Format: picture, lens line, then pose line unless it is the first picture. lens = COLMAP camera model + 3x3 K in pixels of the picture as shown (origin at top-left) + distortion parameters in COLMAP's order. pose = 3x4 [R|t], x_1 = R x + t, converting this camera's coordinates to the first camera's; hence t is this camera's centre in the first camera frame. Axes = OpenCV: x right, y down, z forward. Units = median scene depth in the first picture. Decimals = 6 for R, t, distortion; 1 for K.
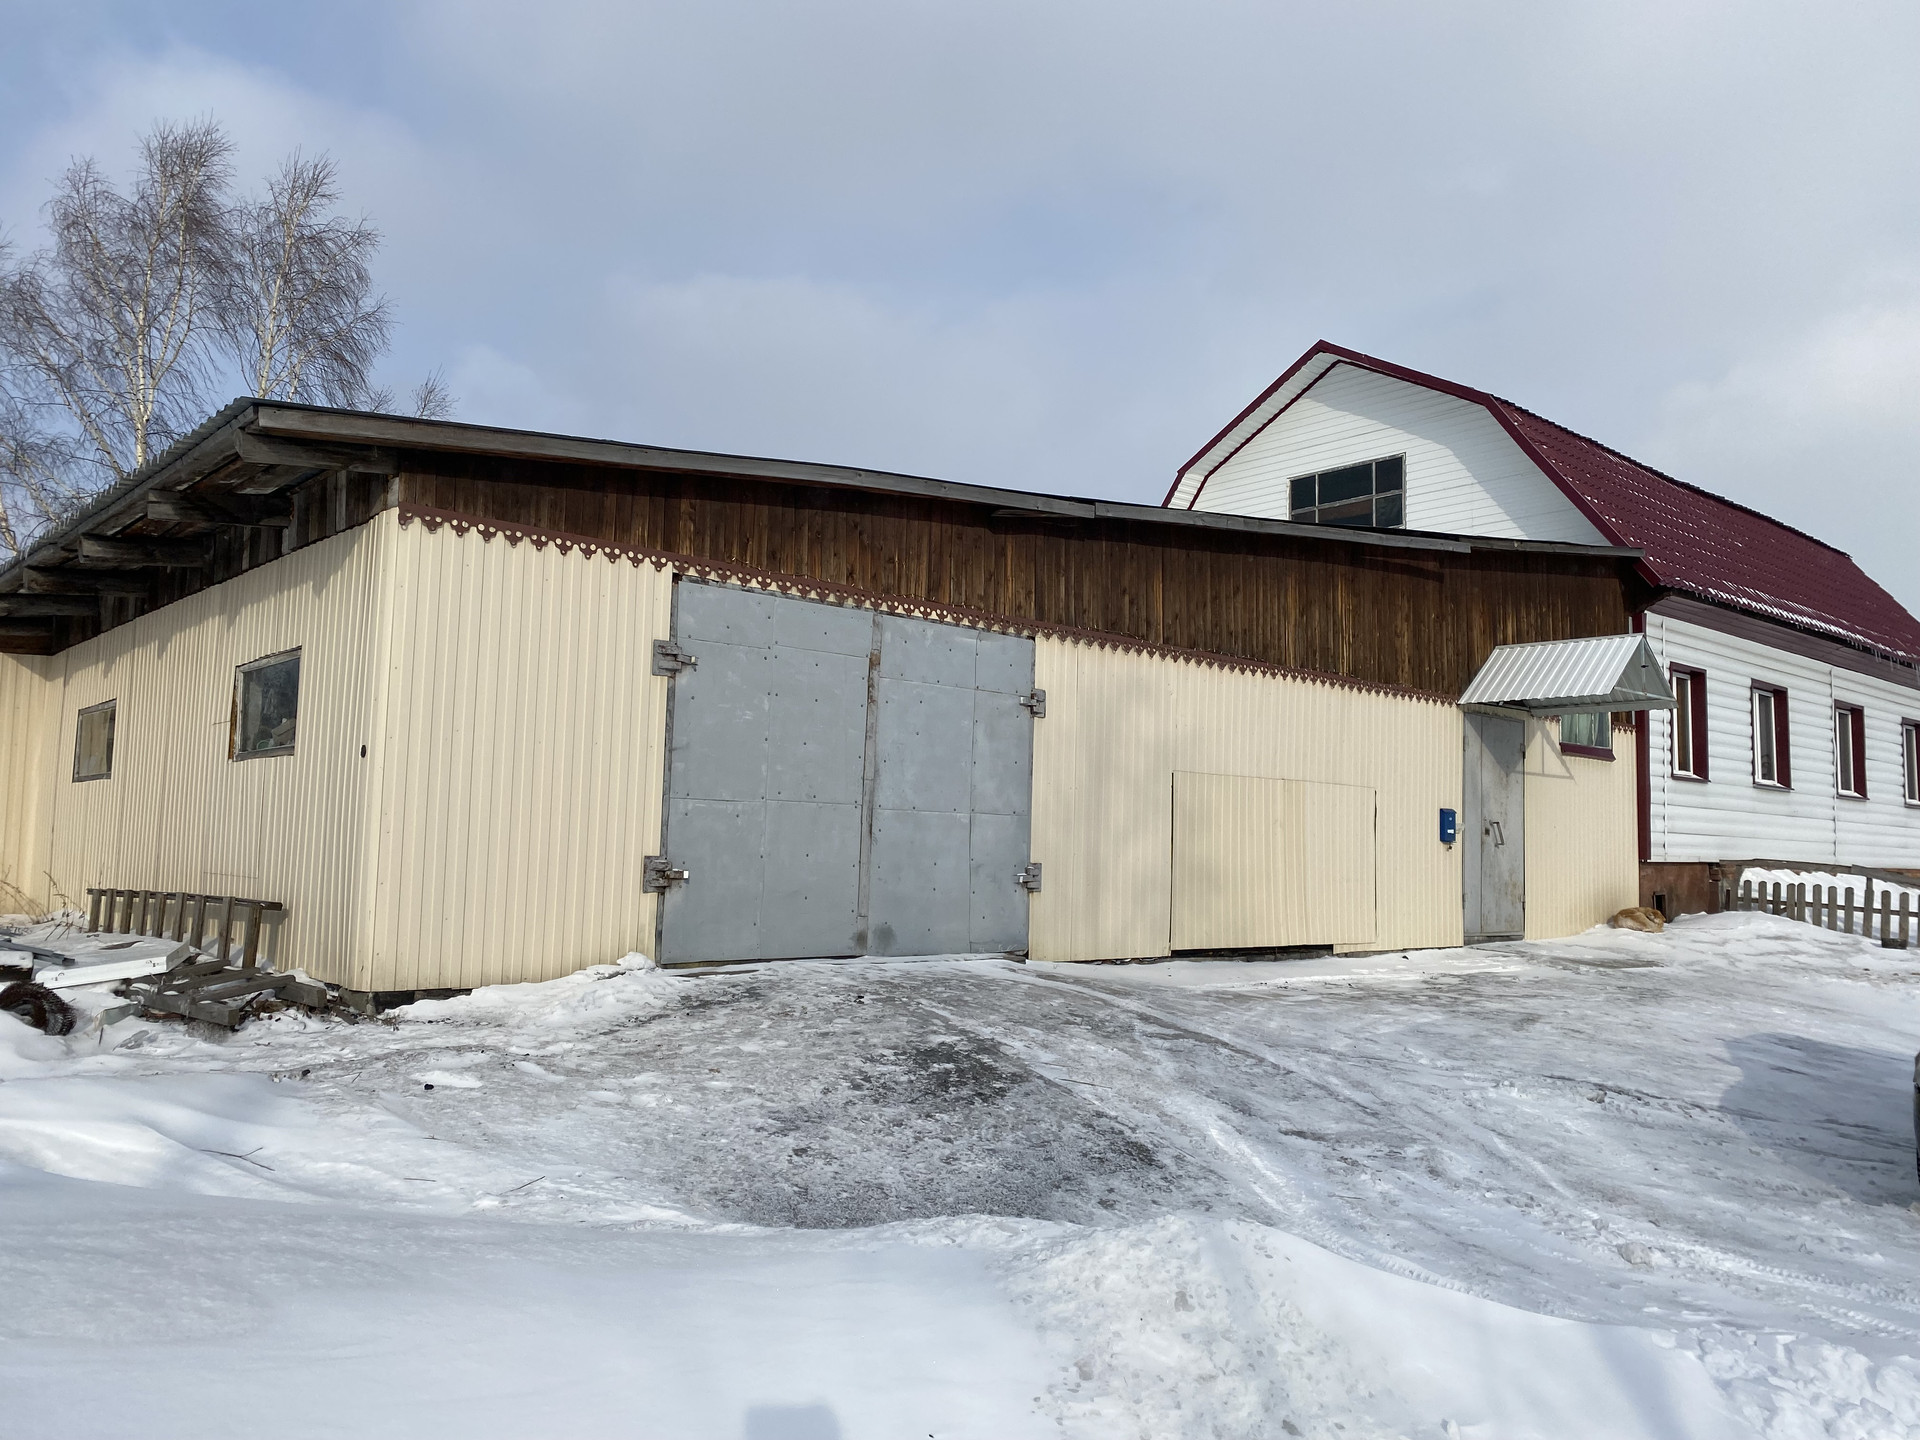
lens RADIAL K [[1448.6, 0, 957.8], [0, 1448.6, 709.8], [0, 0, 1]] dist [-0.010718, -0.006161]
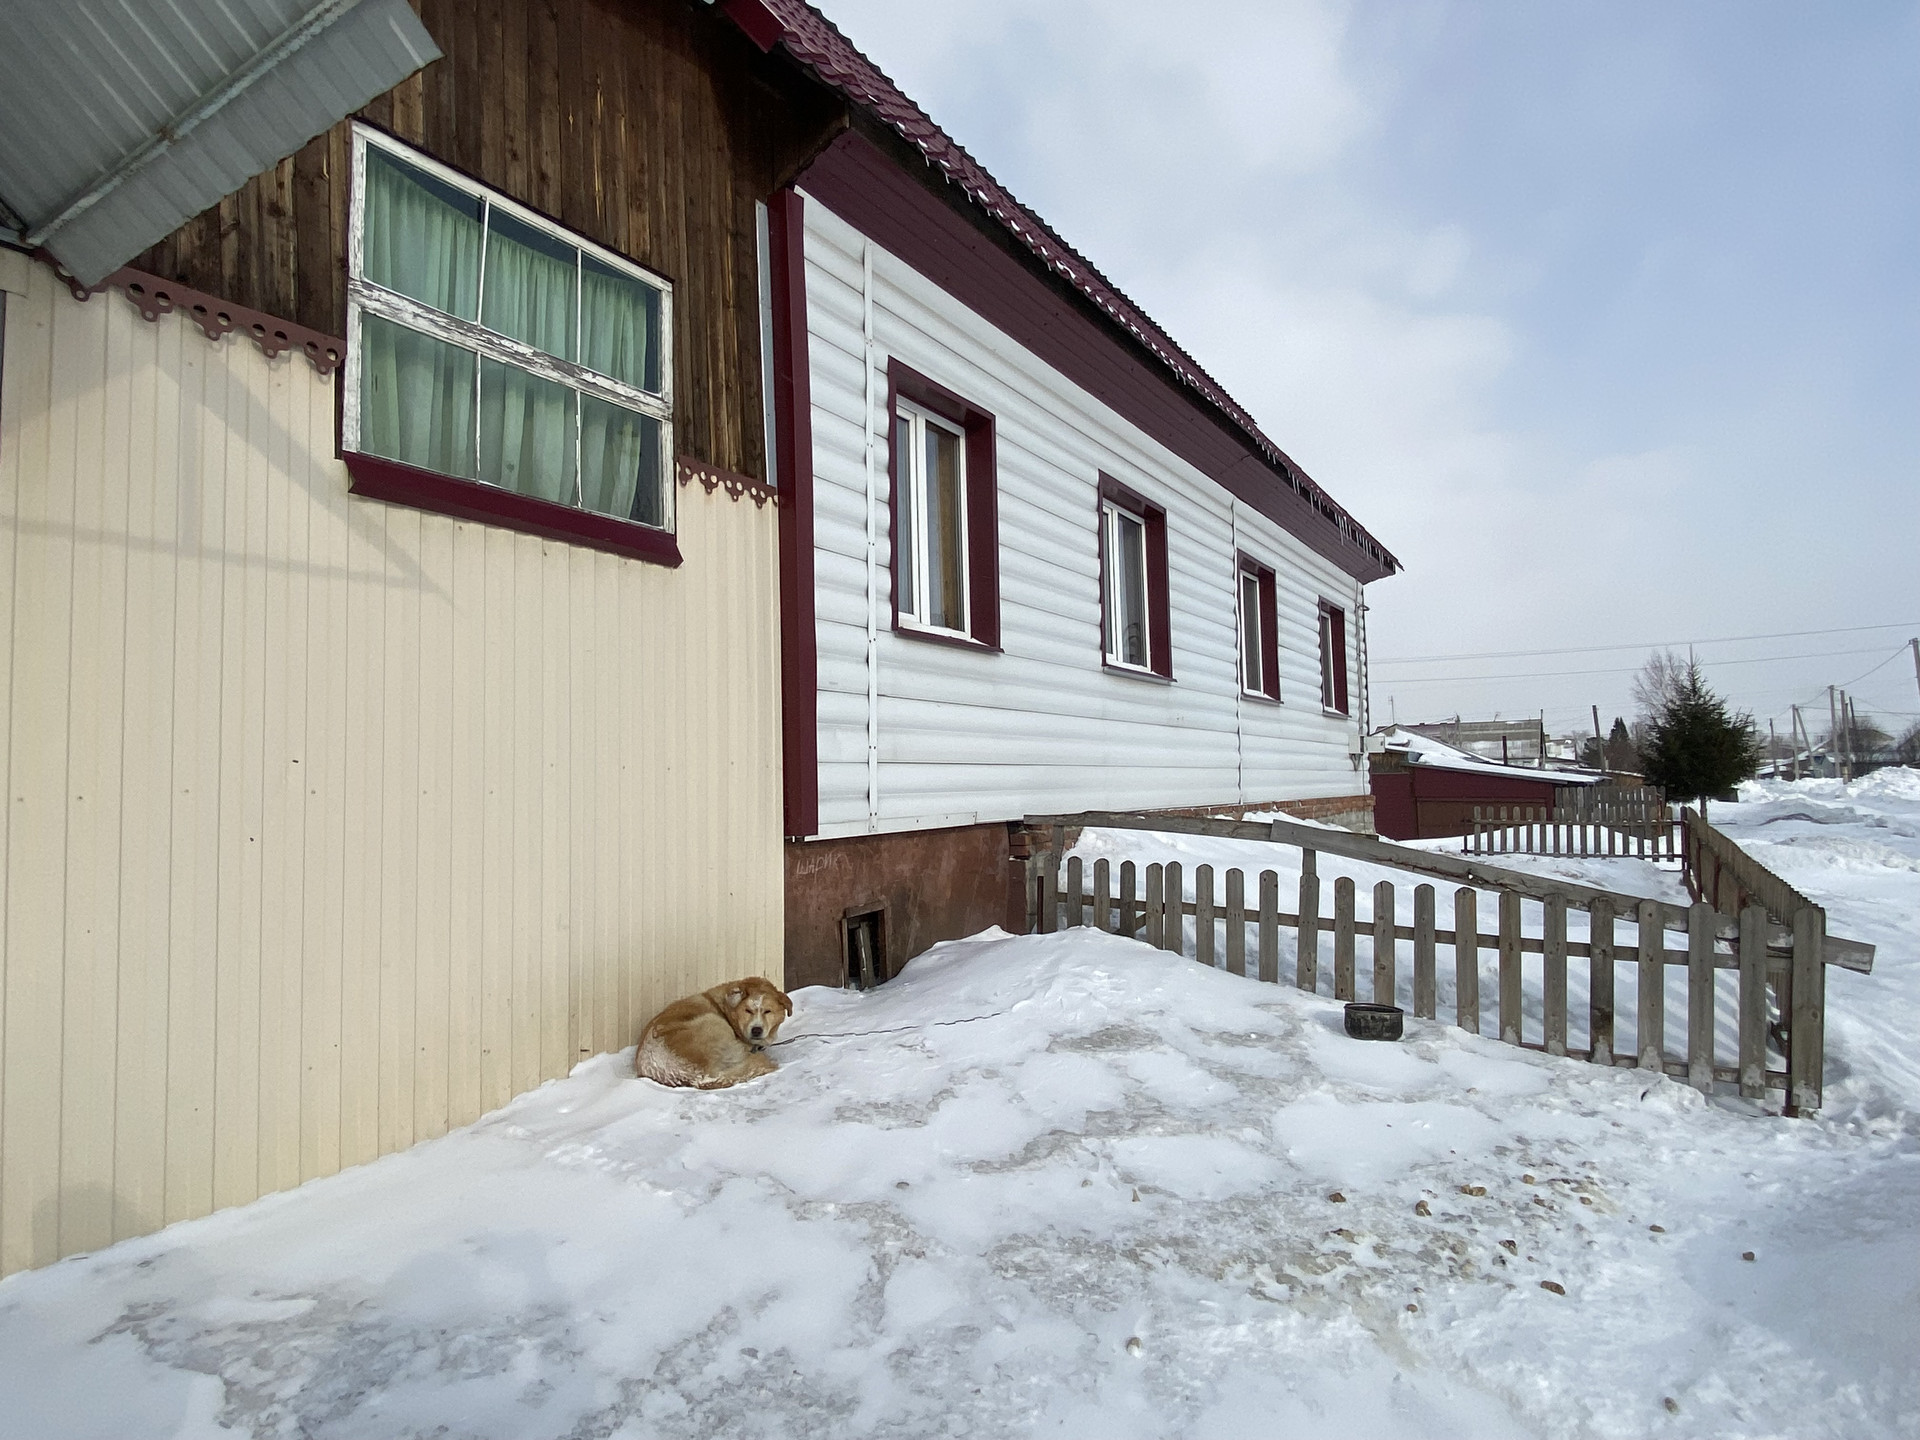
lens RADIAL K [[1073.3, 0, 960.9], [0, 1073.3, 732.5], [0, 0, 1]] dist [0.009073, 0.000237]
pose [[0.957093, -0.029753, 0.288249, 0.422937], [0.016484, 0.998694, 0.048351, 0.061369], [-0.289311, -0.041525, 0.956334, 0.695217]]
